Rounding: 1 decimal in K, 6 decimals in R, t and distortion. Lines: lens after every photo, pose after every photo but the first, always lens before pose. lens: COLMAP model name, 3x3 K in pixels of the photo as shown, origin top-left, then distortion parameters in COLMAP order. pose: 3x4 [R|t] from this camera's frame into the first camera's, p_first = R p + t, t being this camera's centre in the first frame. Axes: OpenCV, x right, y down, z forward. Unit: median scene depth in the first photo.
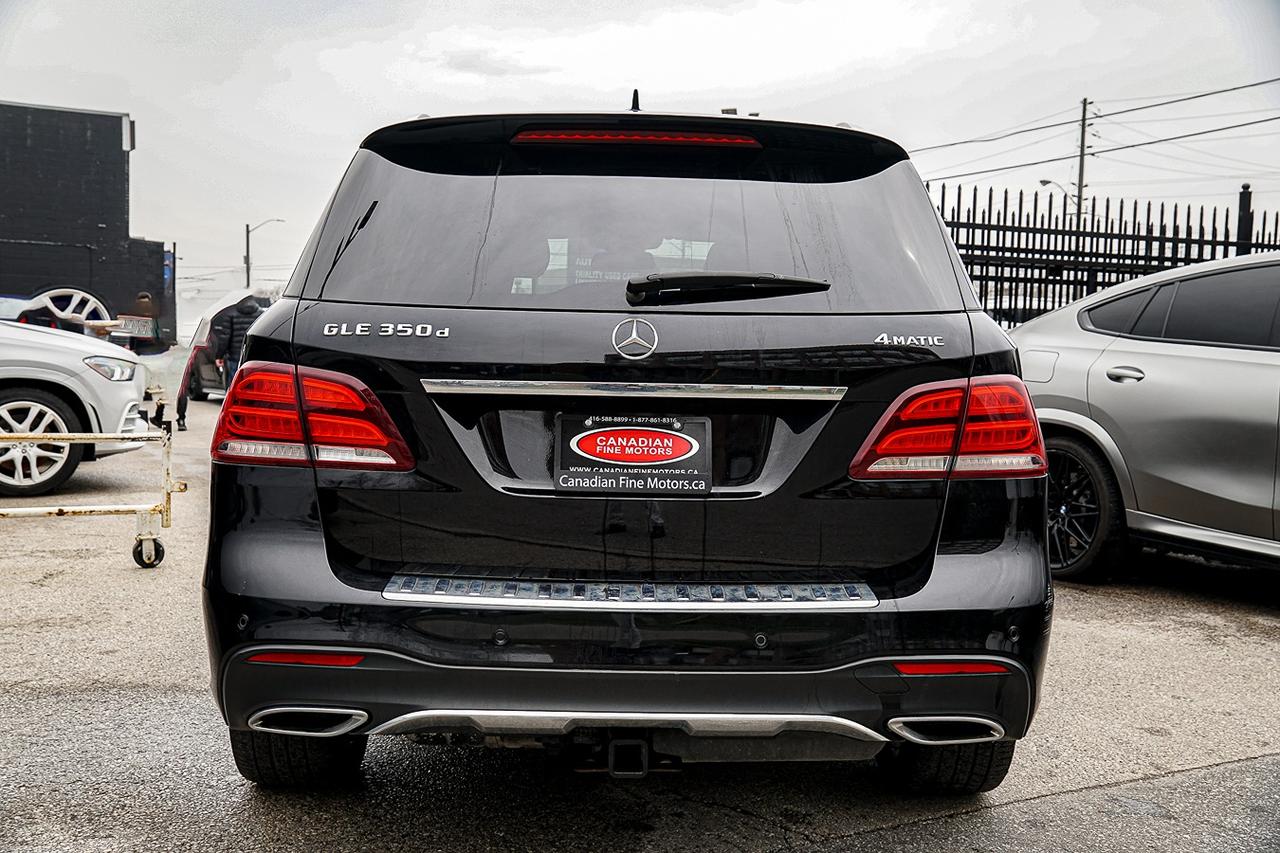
lens RADIAL K [[1337.9, 0, 640.3], [0, 1337.9, 428.4], [0, 0, 1]] dist [0.081531, 0.000000]
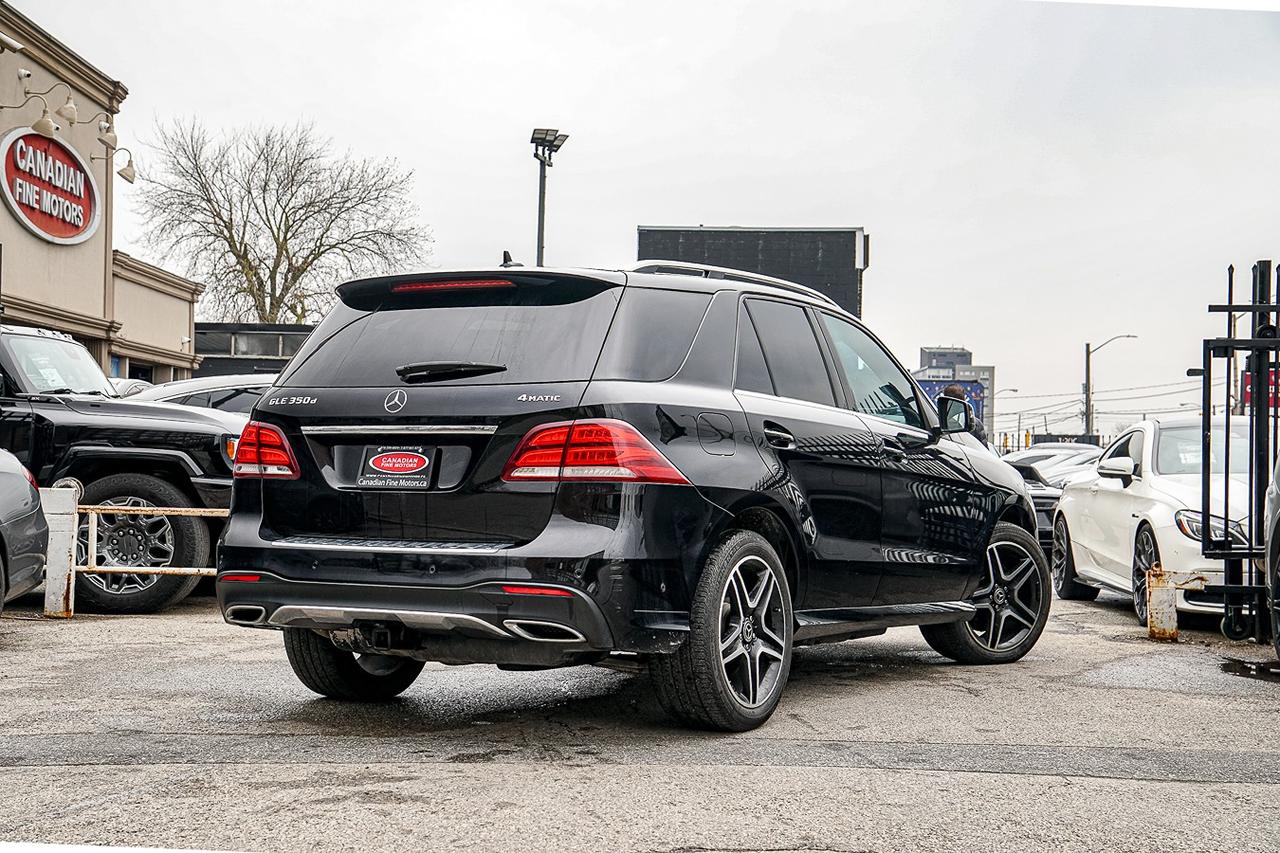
lens RADIAL K [[1775.7, 0, 642.0], [0, 1775.7, 425.3], [0, 0, 1]] dist [0.164540, 0.000000]
pose [[0.861860, -0.024110, -0.506572, 1.448991], [-0.028408, 0.995006, -0.095689, 0.178240], [0.506349, 0.096862, 0.856871, -0.839103]]
